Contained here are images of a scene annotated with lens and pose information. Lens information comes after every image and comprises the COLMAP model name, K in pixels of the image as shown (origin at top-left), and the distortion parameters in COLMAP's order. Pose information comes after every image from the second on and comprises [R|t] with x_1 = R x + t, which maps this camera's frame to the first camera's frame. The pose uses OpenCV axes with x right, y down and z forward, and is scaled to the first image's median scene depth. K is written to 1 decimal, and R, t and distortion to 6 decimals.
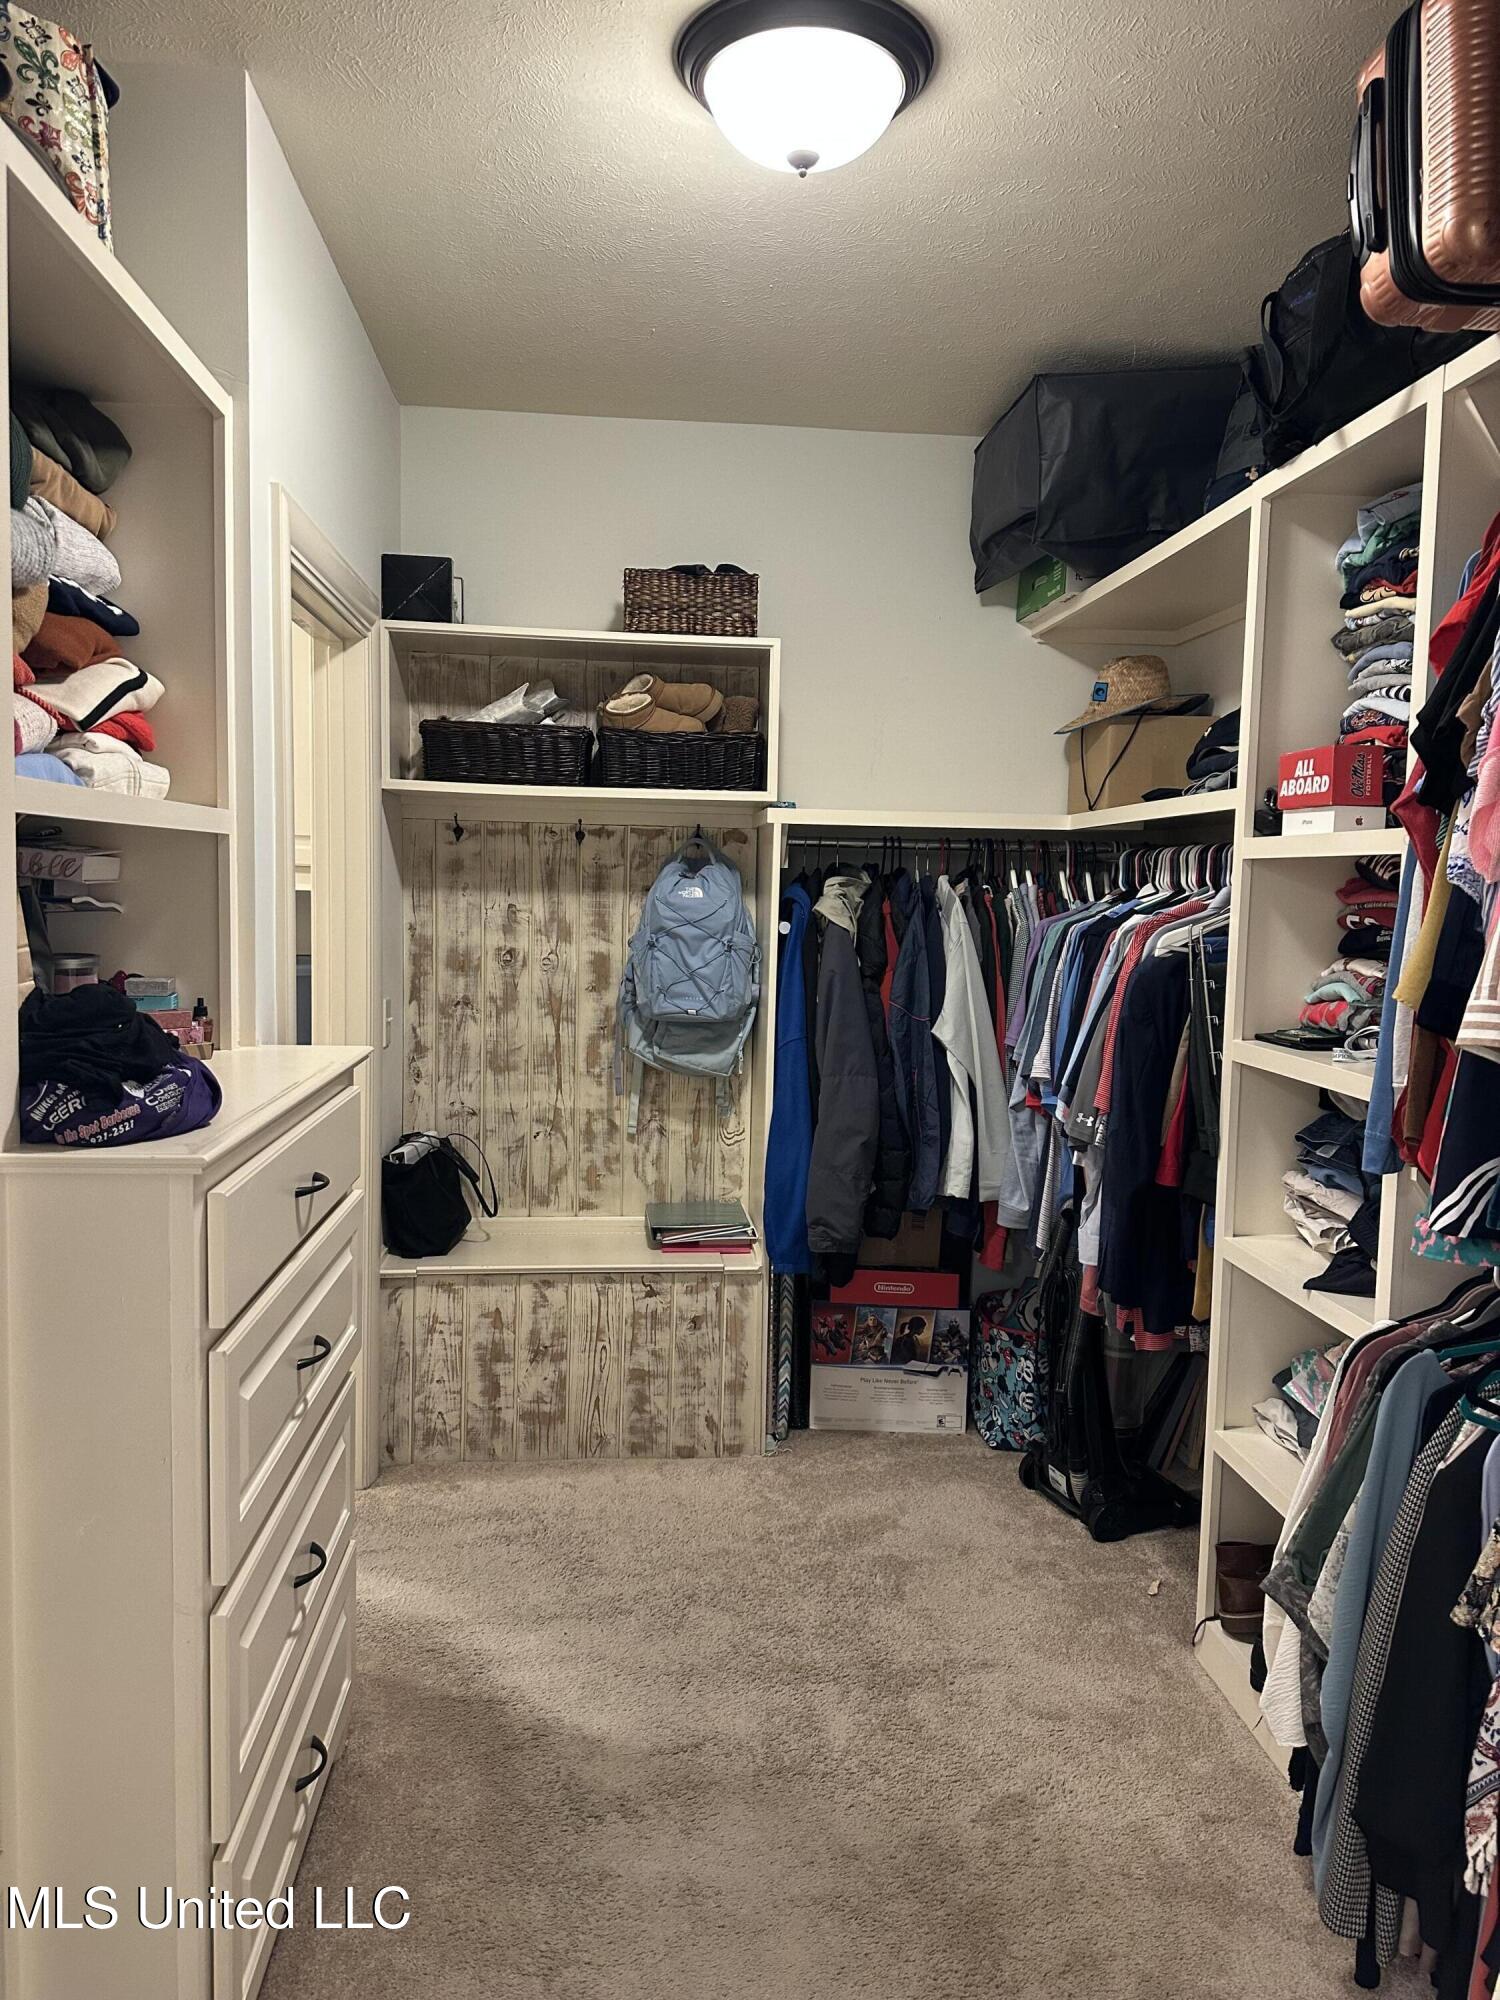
lens RADIAL K [[1415.7, 0, 751.2], [0, 1415.7, 999.7], [0, 0, 1]] dist [0.142342, -0.210773]
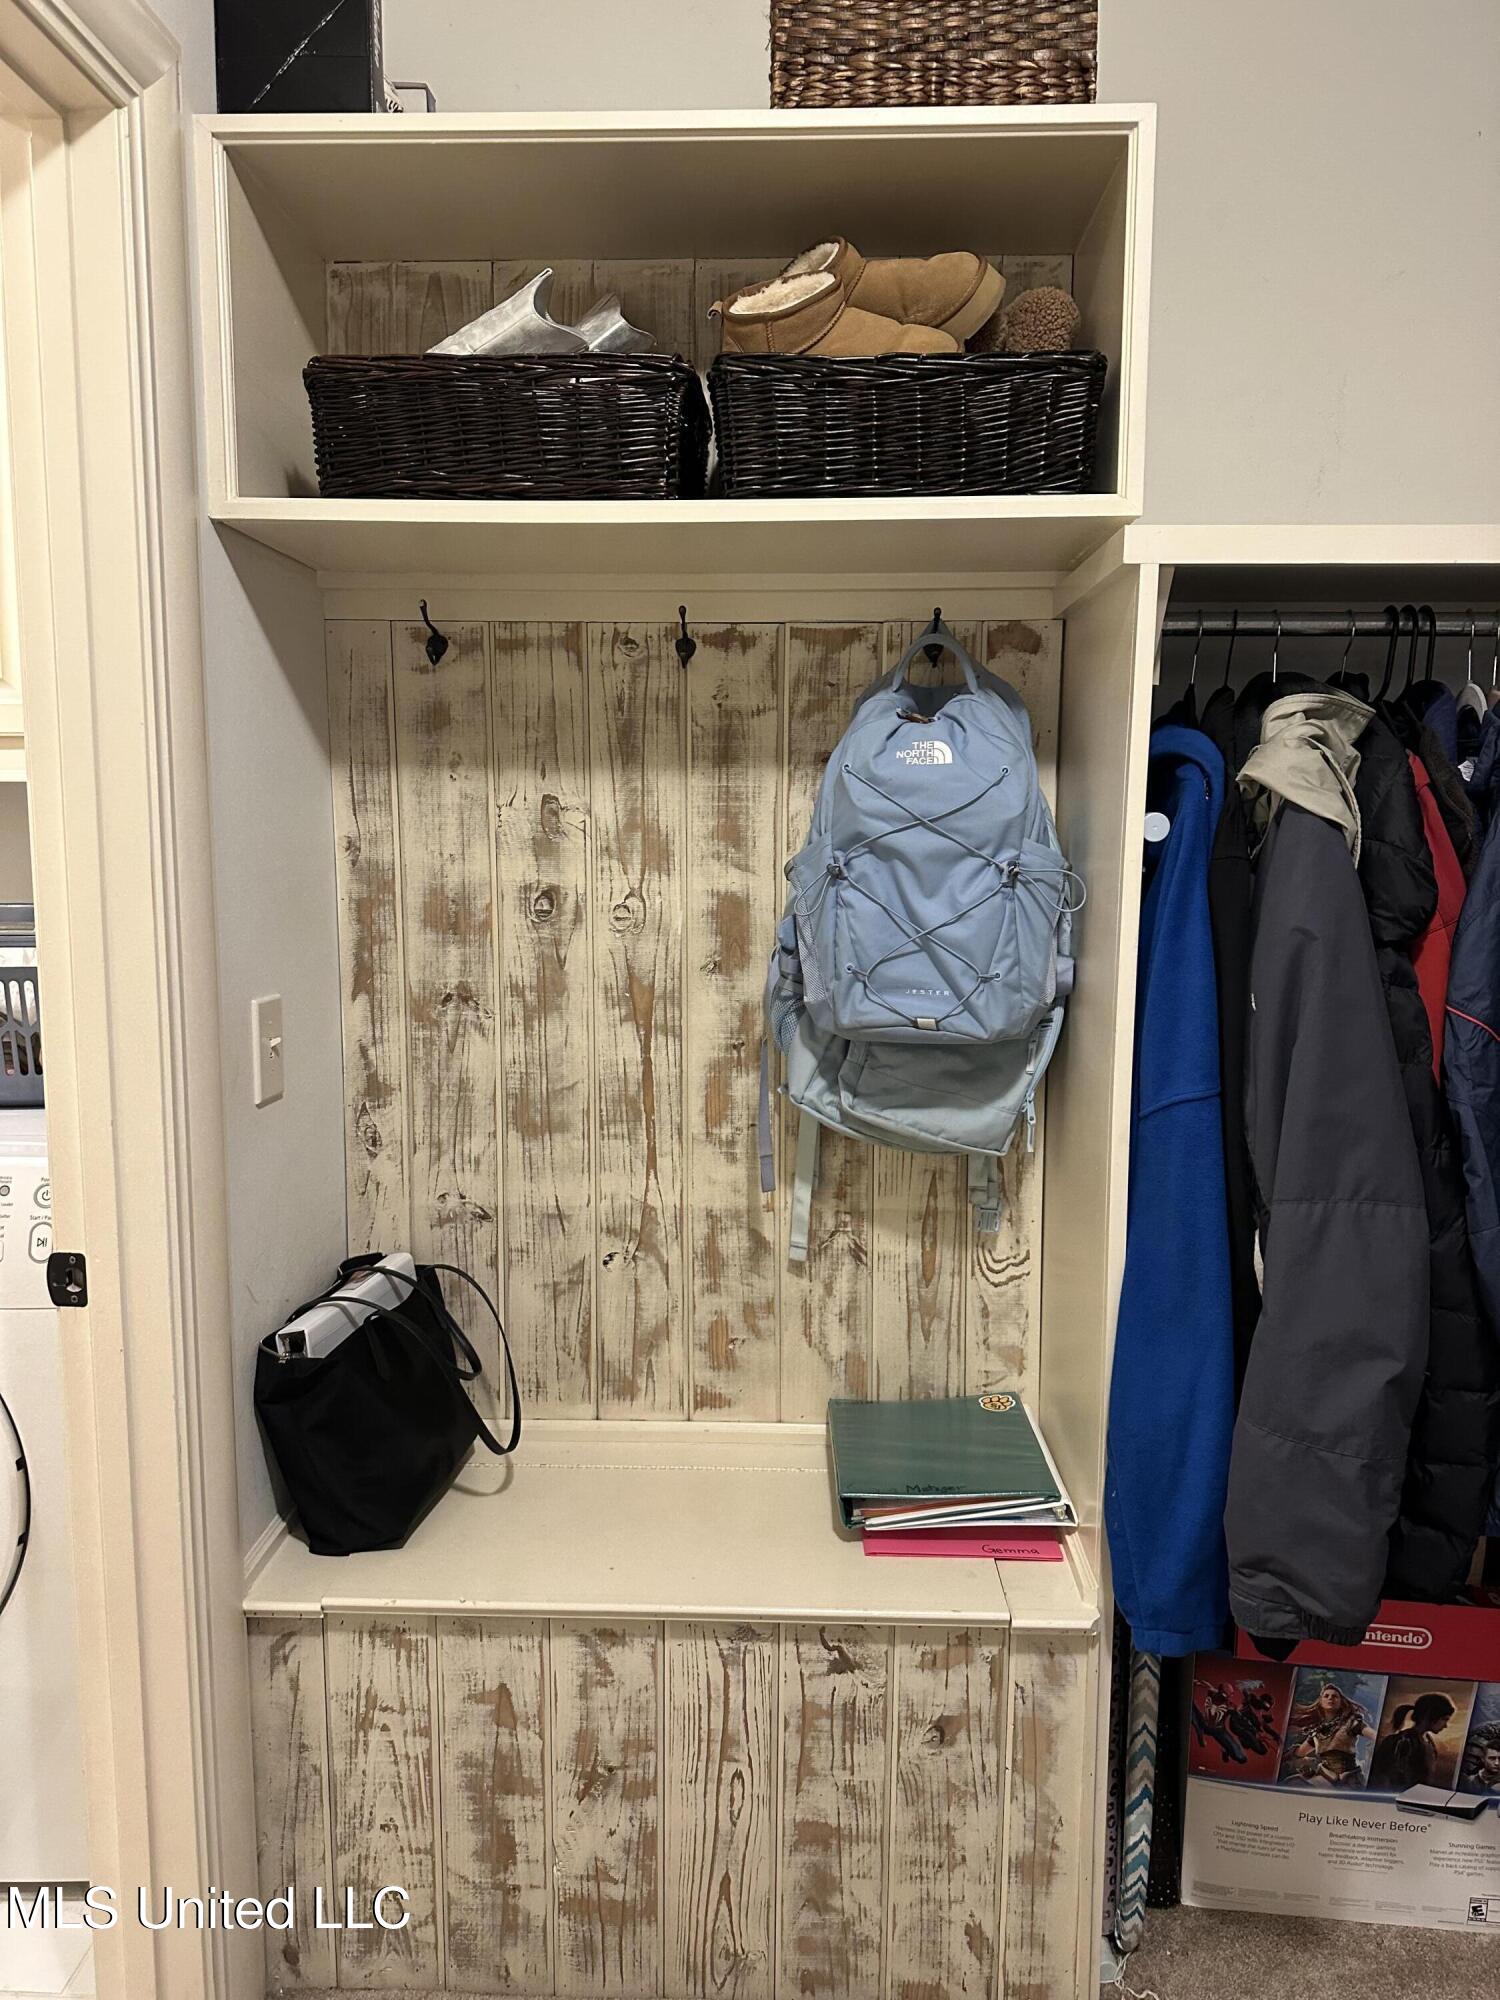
lens RADIAL K [[1415.7, 0, 751.2], [0, 1415.7, 999.7], [0, 0, 1]] dist [0.142342, -0.210773]
pose [[0.992005, -0.002513, -0.126170, -0.039045], [0.008016, 0.999038, 0.043124, -0.018020], [0.125940, -0.043791, 0.991071, 0.532405]]
